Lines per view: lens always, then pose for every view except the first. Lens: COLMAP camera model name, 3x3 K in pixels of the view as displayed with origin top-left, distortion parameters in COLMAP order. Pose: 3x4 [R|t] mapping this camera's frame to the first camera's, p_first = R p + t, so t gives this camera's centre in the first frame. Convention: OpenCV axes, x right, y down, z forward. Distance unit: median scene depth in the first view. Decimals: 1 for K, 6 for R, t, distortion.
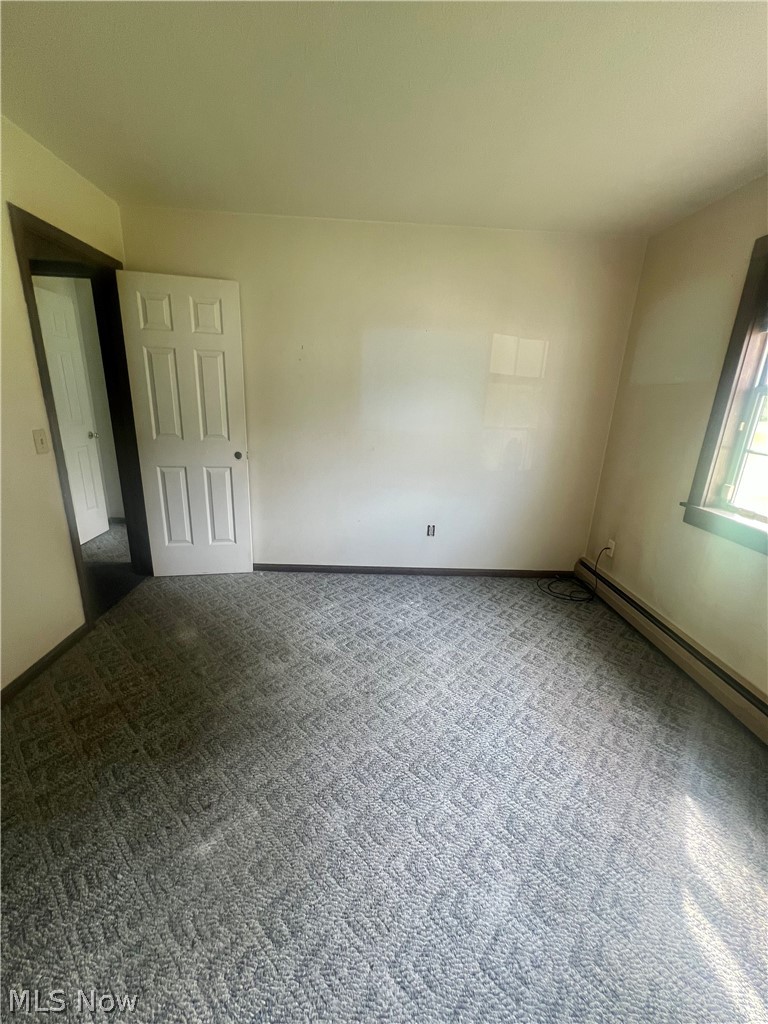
lens RADIAL K [[406.7, 0, 384.0], [0, 406.7, 512.0], [0, 0, 1]] dist [0.000037, -0.000030]
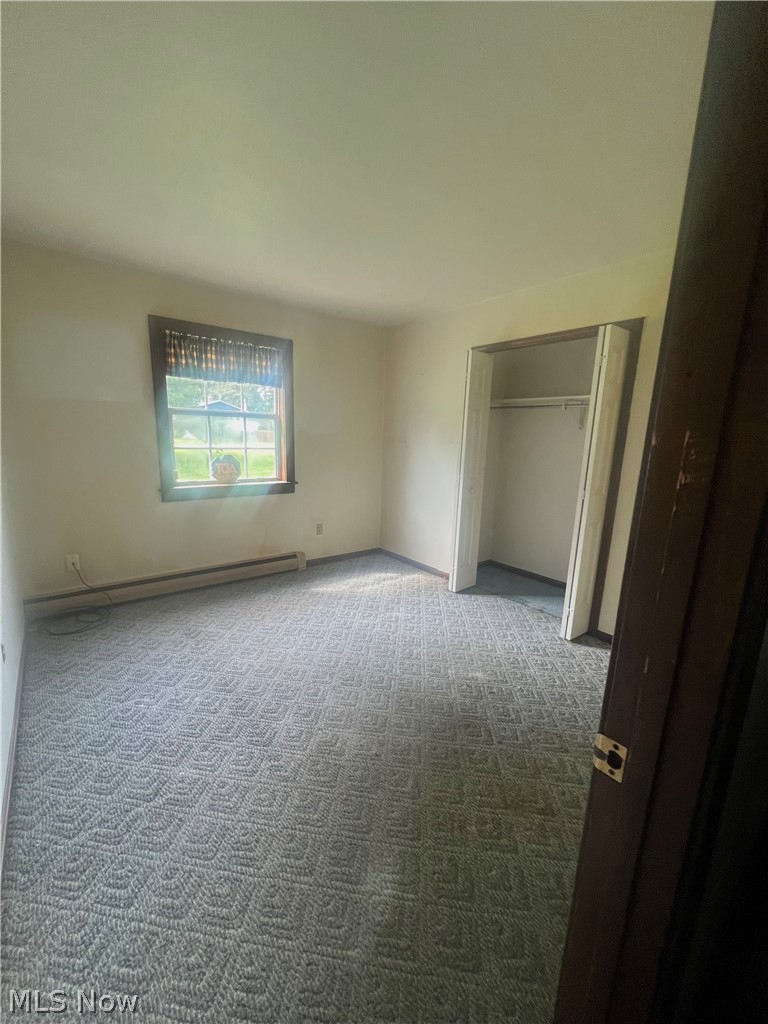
lens RADIAL K [[406.7, 0, 384.0], [0, 406.7, 512.0], [0, 0, 1]] dist [0.000037, -0.000030]
pose [[-0.590904, -0.213672, 0.777931, -0.817627], [0.170169, 0.909579, 0.379088, -0.348732], [-0.788591, 0.356384, -0.501113, 1.116640]]
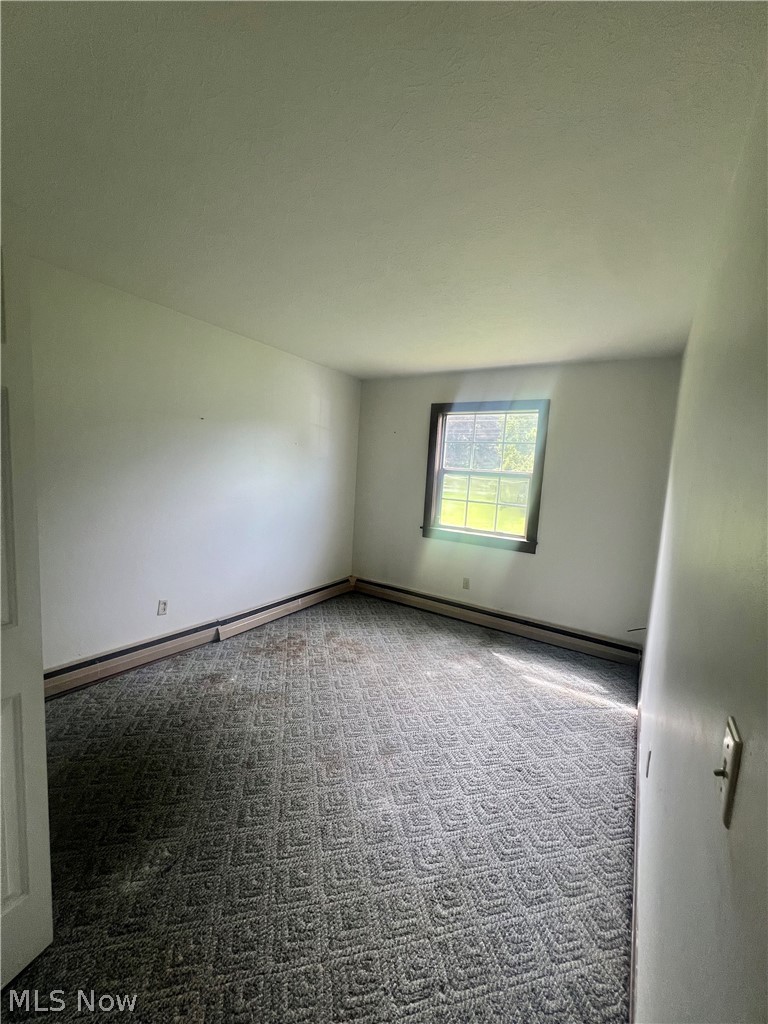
lens RADIAL K [[406.7, 0, 384.0], [0, 406.7, 512.0], [0, 0, 1]] dist [0.000037, -0.000030]
pose [[0.561406, -0.082417, 0.823426, -0.900899], [0.184840, 0.982378, -0.027695, -0.070600], [-0.806633, 0.167750, 0.566748, 0.065816]]
